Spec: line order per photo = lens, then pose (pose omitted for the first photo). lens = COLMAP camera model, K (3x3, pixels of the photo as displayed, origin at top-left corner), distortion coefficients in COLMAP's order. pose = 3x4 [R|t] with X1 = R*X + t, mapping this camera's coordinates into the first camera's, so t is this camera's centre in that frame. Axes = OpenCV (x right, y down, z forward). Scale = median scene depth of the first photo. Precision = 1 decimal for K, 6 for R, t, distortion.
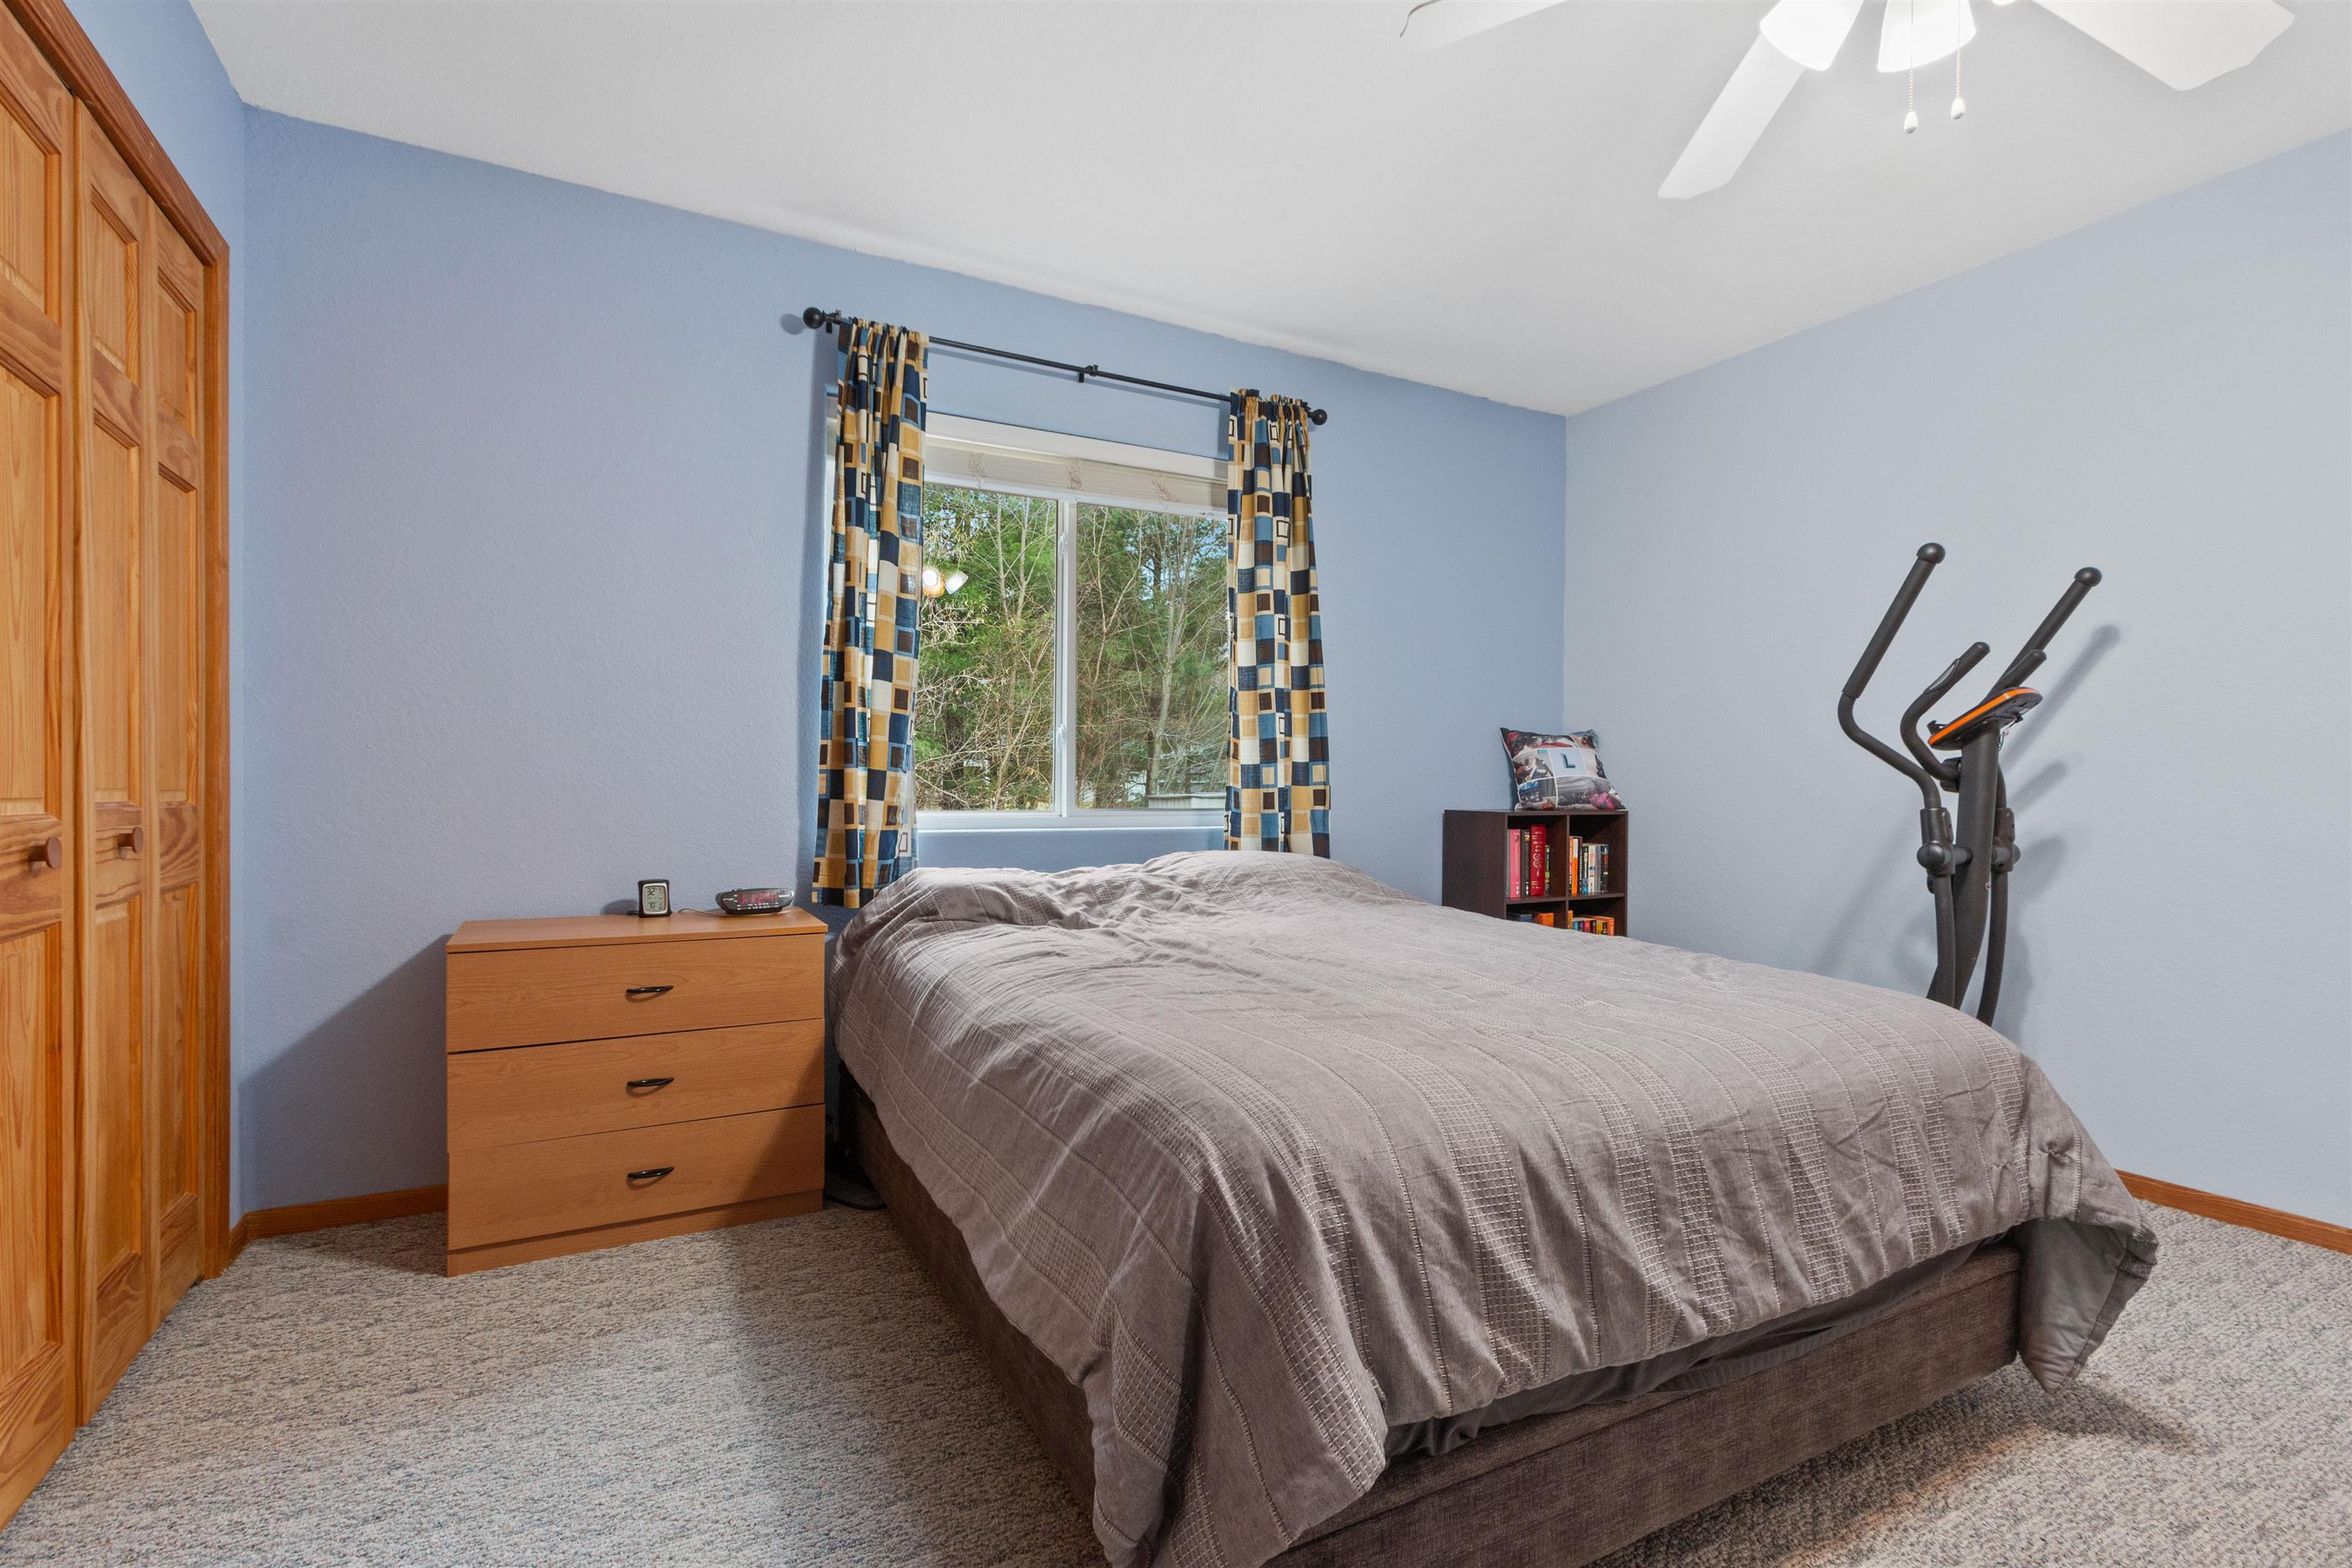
lens RADIAL K [[1084.9, 0, 1168.4], [0, 1084.9, 795.4], [0, 0, 1]] dist [0.001874, -0.000987]
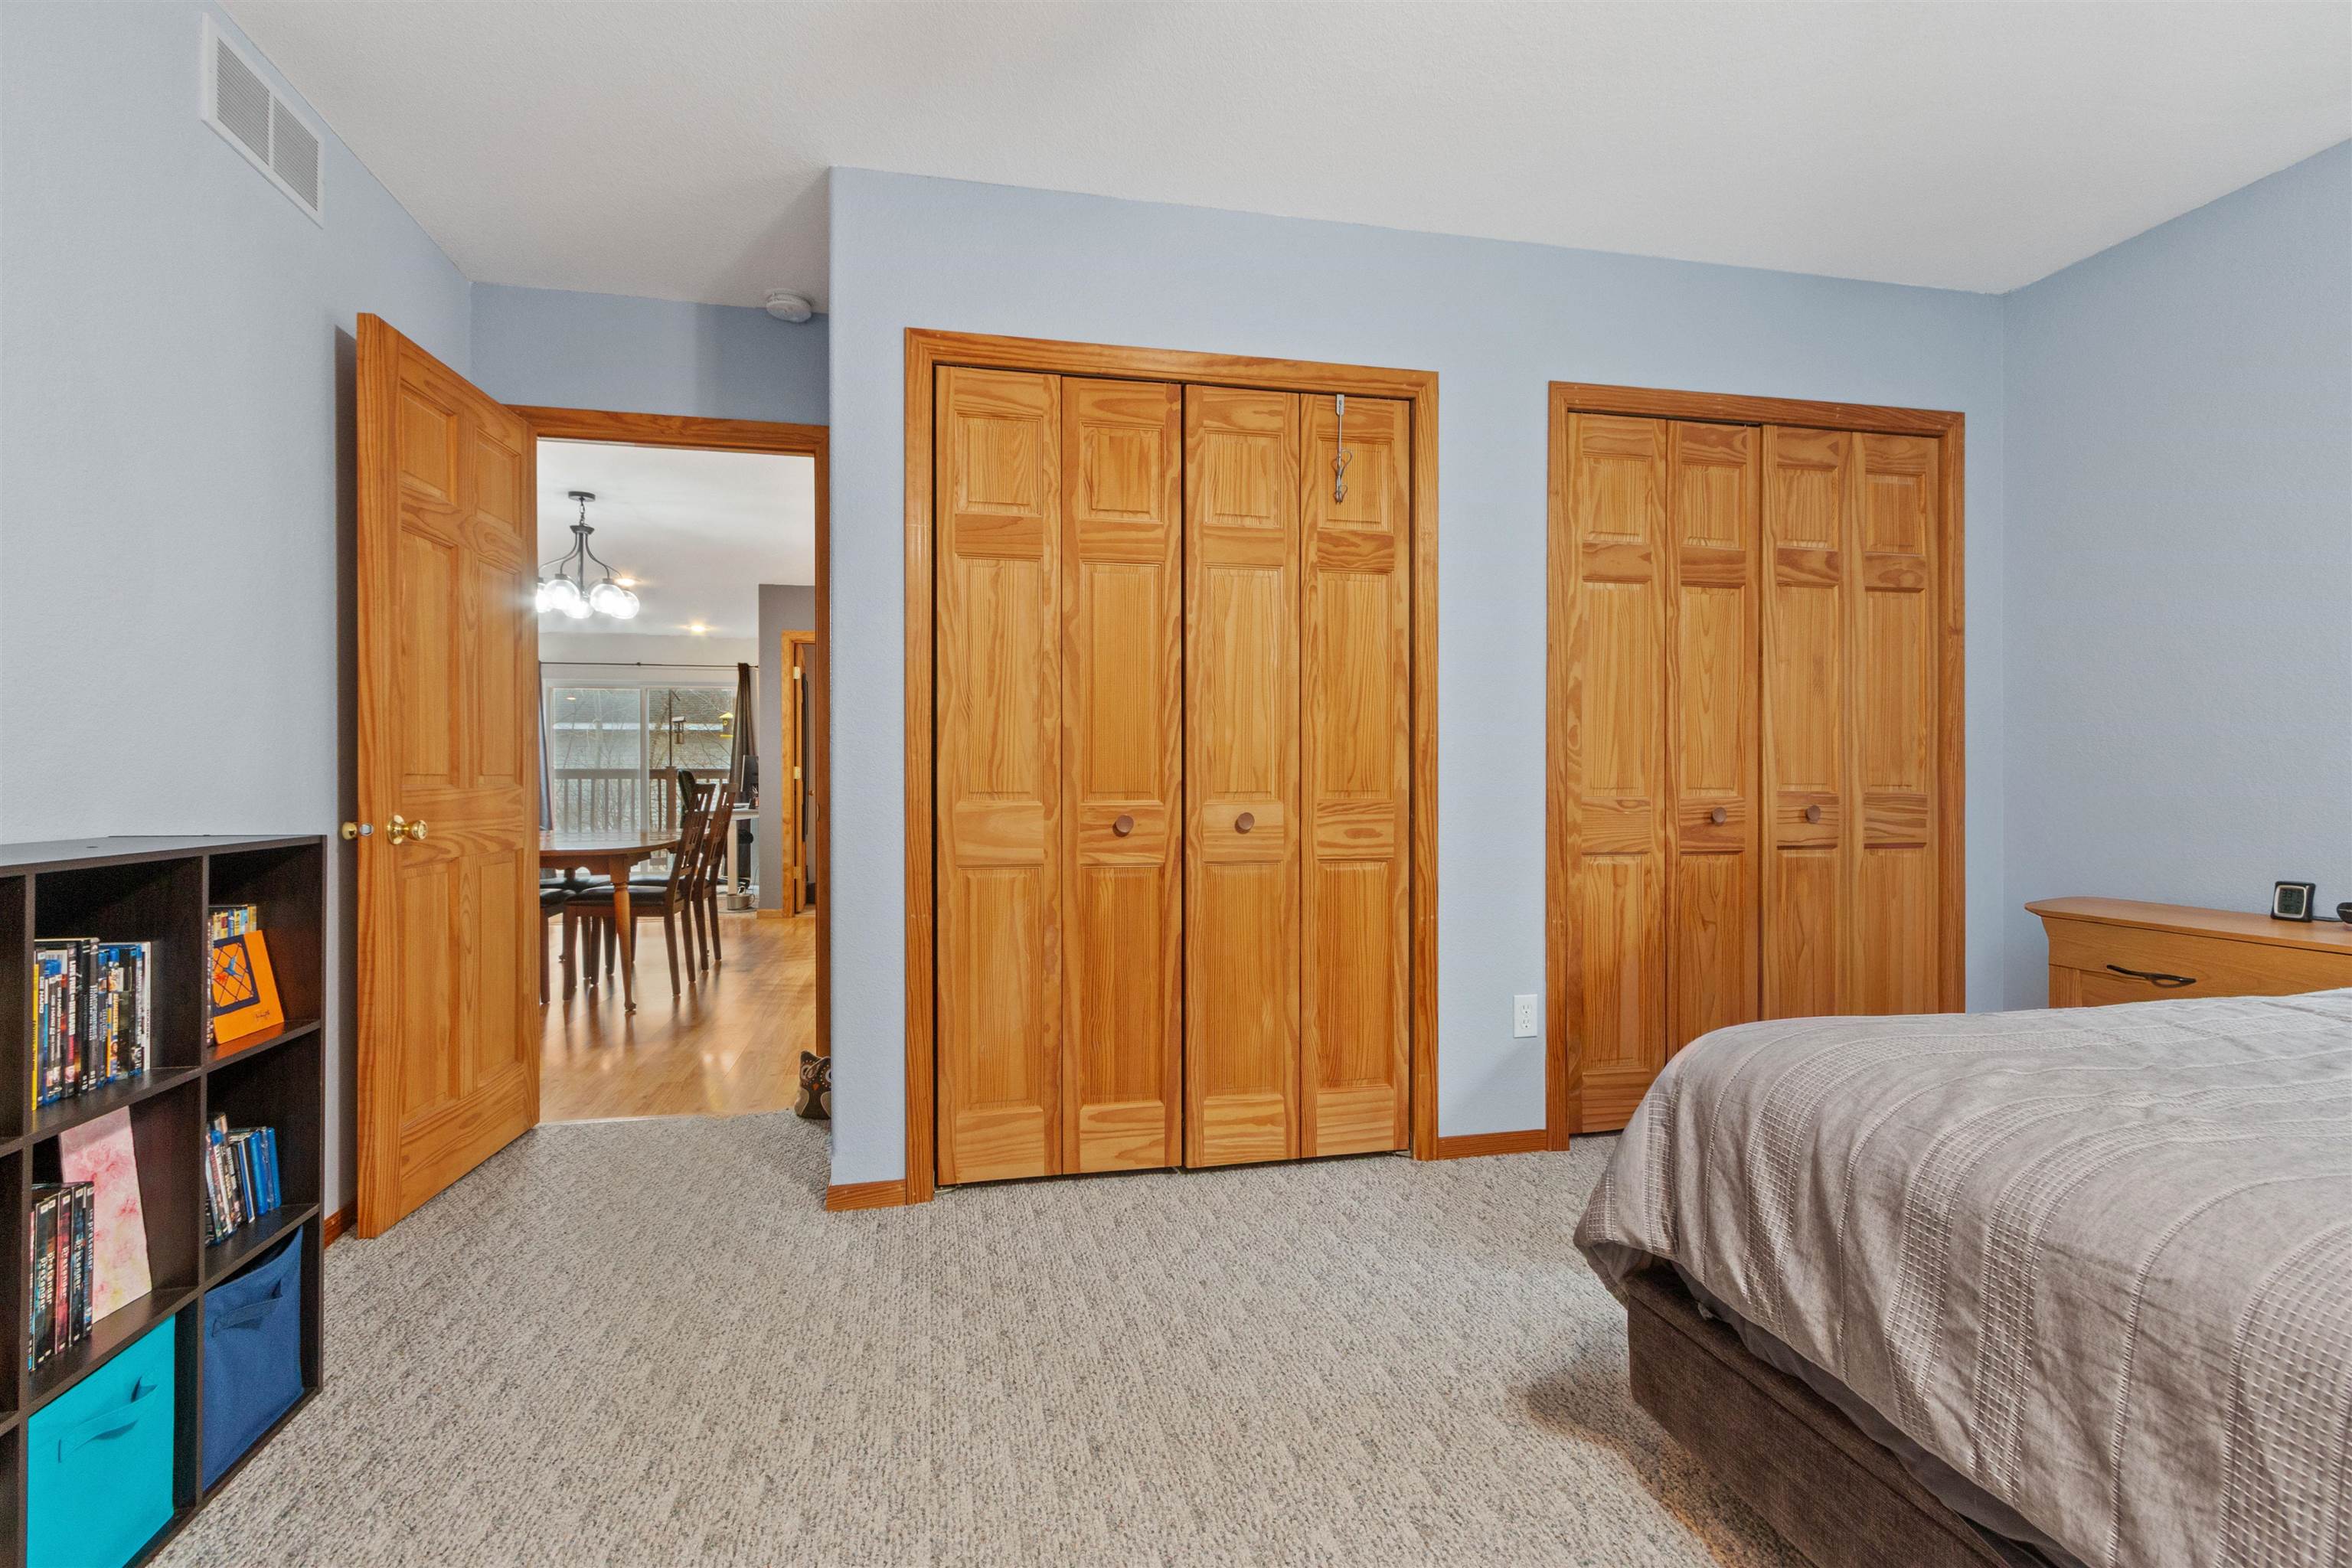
lens RADIAL K [[1095.6, 0, 1177.6], [0, 1095.6, 777.6], [0, 0, 1]] dist [0.002288, -0.000254]
pose [[-0.267410, -0.008742, -0.963543, 1.102921], [-0.009684, 0.999933, -0.006385, 0.003621], [0.963534, 0.007624, -0.267477, 0.510100]]
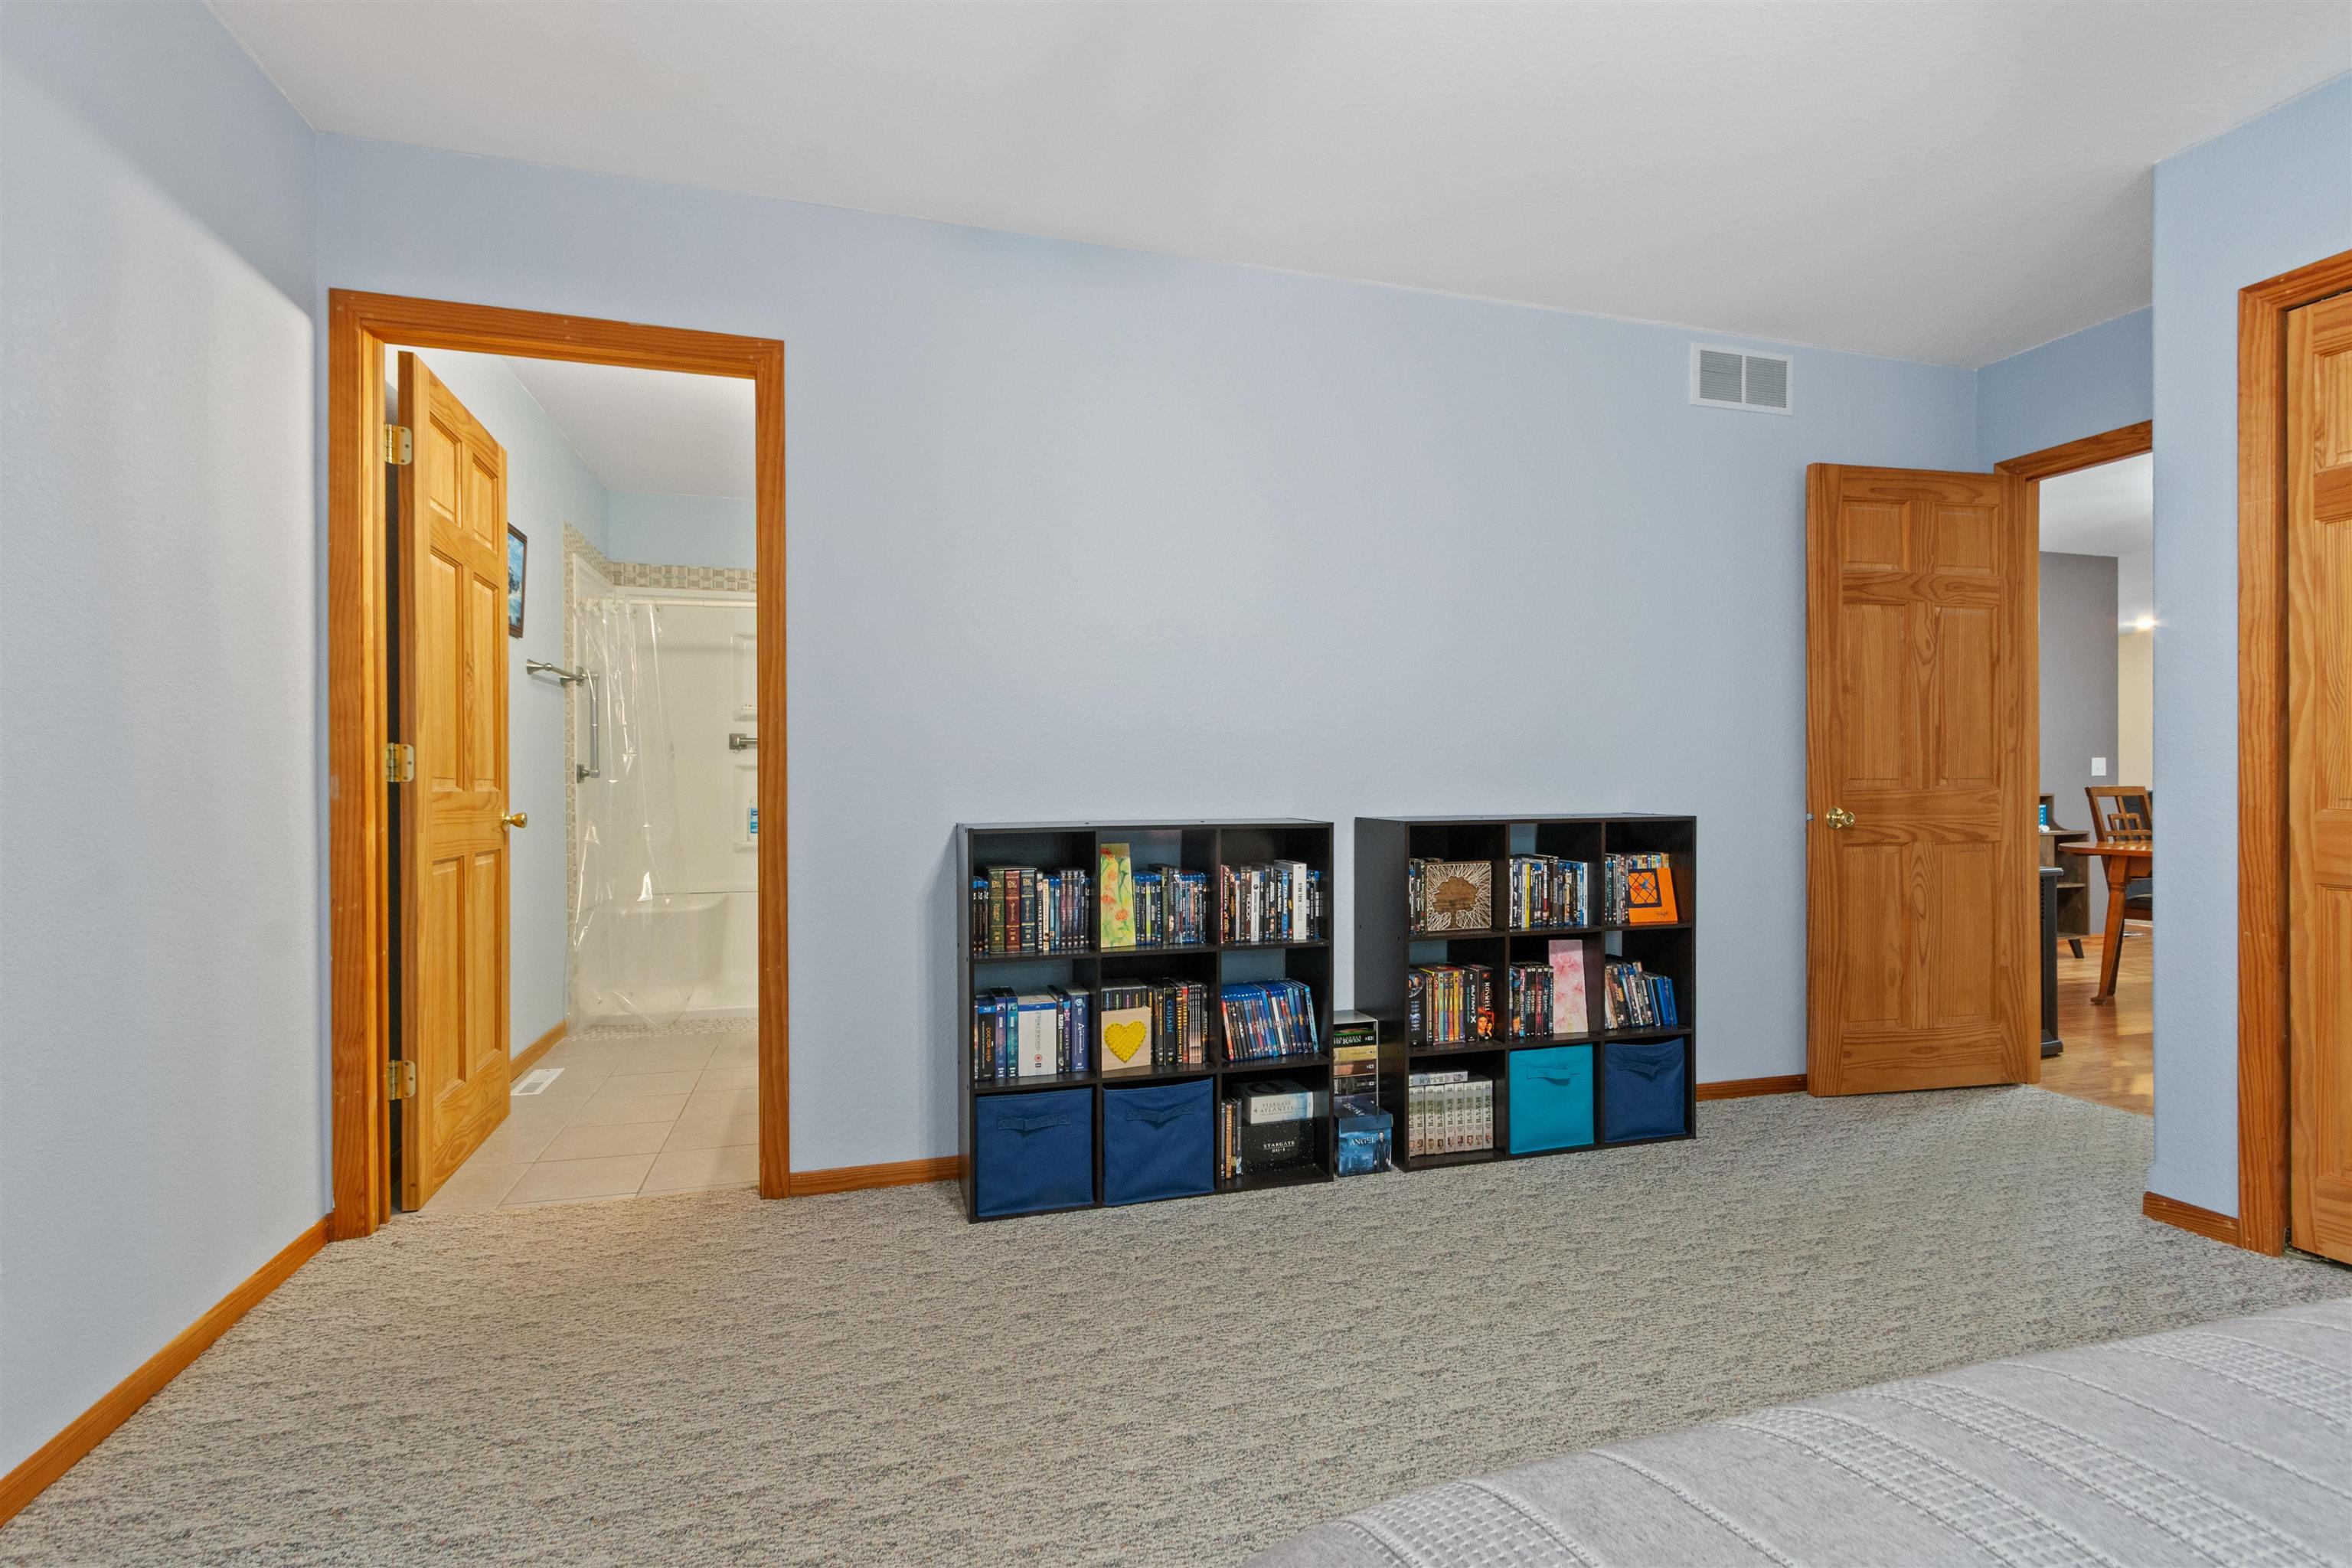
lens RADIAL K [[1082.8, 0, 1176.0], [0, 1082.8, 784.0], [0, 0, 1]] dist [0.002996, 0.000257]
pose [[-0.979270, -0.004254, 0.202515, 0.771585], [-0.001768, 0.999921, 0.012451, -0.014357], [-0.202552, 0.011834, -0.979200, 1.391926]]
